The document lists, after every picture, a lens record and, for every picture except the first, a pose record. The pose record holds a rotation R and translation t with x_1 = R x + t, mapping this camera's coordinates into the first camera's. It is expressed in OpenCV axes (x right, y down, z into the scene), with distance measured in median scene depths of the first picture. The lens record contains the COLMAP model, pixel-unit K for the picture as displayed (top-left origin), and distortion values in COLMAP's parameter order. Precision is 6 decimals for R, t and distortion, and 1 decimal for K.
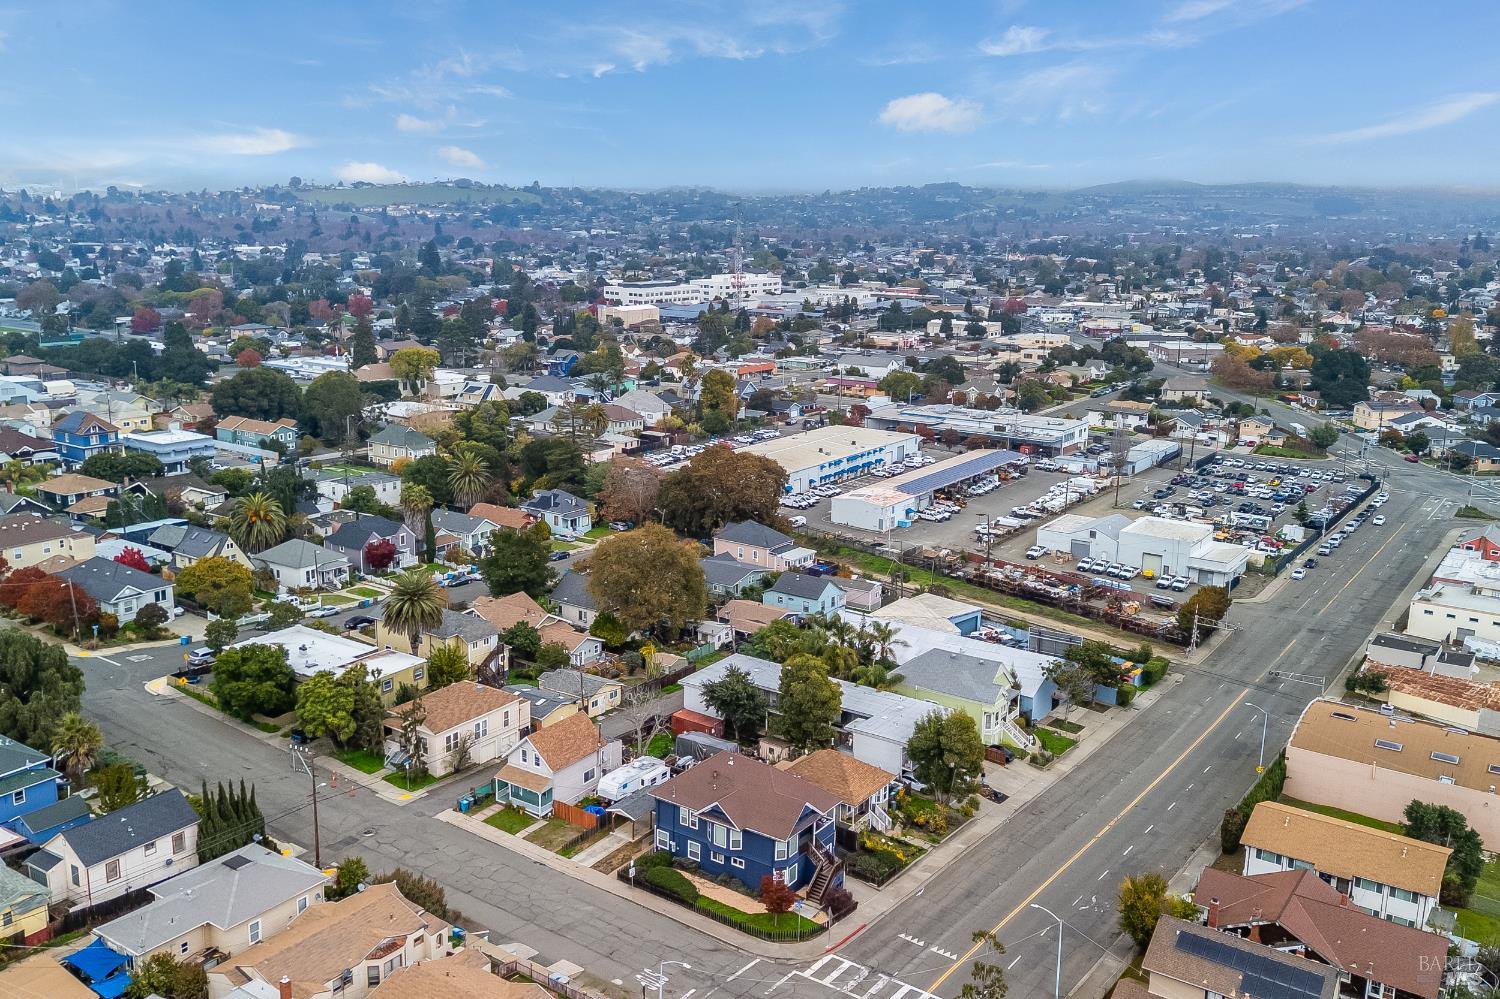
lens RADIAL K [[1287.3, 0, 750.0], [0, 1287.3, 499.5], [0, 0, 1]] dist [0.080897, -0.000877]
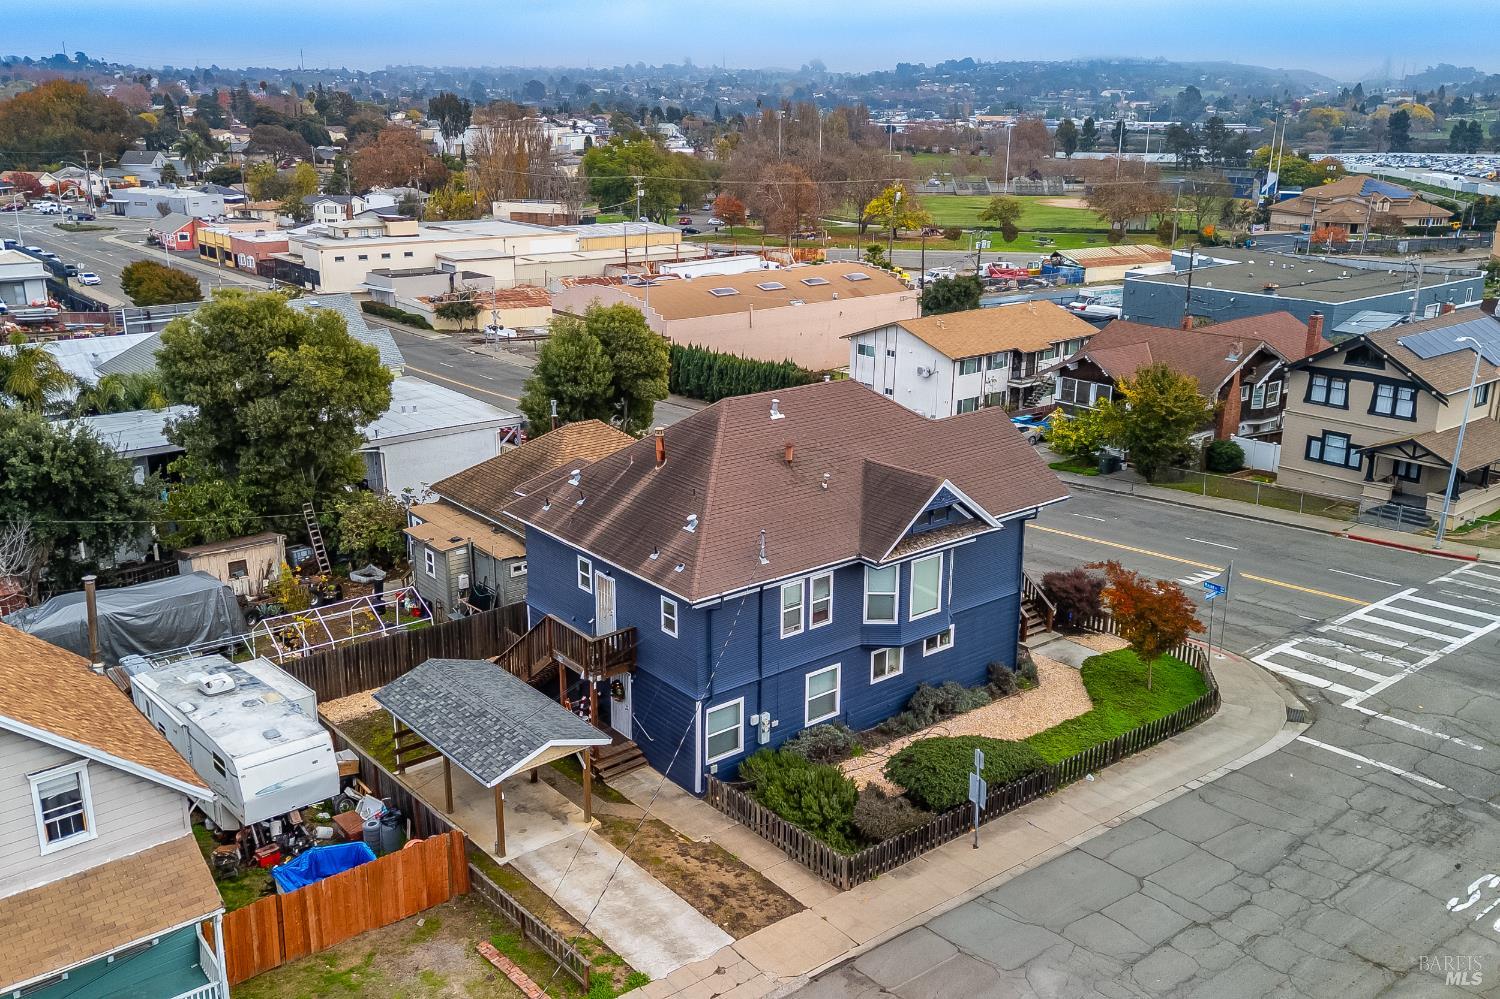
lens RADIAL K [[1297.3, 0, 750.0], [0, 1297.3, 499.5], [0, 0, 1]] dist [0.053587, -0.020083]
pose [[0.282384, -0.300857, 0.910903, -0.332748], [0.204745, 0.946571, 0.249166, 0.145618], [-0.937197, 0.116143, 0.328895, 0.926782]]
